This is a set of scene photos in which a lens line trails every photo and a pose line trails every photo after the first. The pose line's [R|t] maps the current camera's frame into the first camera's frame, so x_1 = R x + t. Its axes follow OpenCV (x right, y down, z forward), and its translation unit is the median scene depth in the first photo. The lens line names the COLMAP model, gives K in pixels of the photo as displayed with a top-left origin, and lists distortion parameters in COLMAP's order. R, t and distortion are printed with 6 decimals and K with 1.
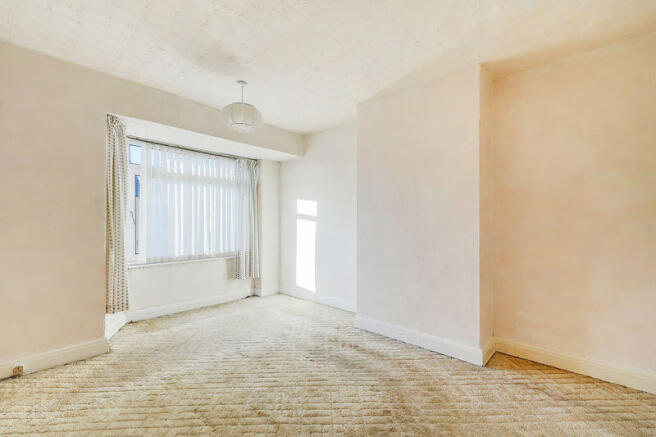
lens RADIAL K [[297.1, 0, 328.3], [0, 297.1, 214.2], [0, 0, 1]] dist [-0.002713, -0.000010]
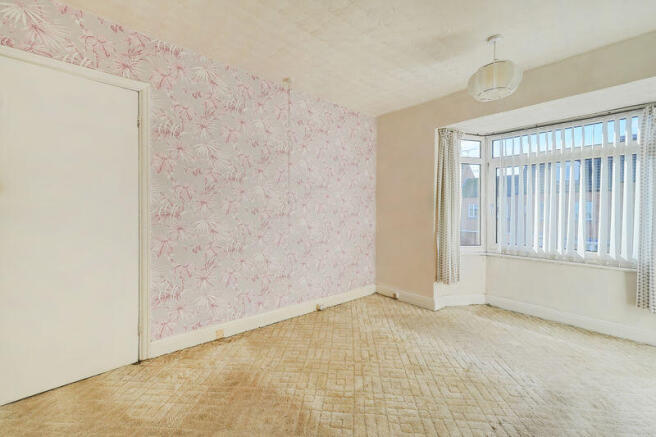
lens RADIAL K [[297.1, 0, 328.3], [0, 297.1, 214.2], [0, 0, 1]] dist [-0.002713, -0.000010]
pose [[-0.177808, 0.008601, -0.984028, 0.537539], [0.017675, 0.999828, 0.005545, 0.016332], [0.983906, -0.016407, -0.177930, 0.654834]]
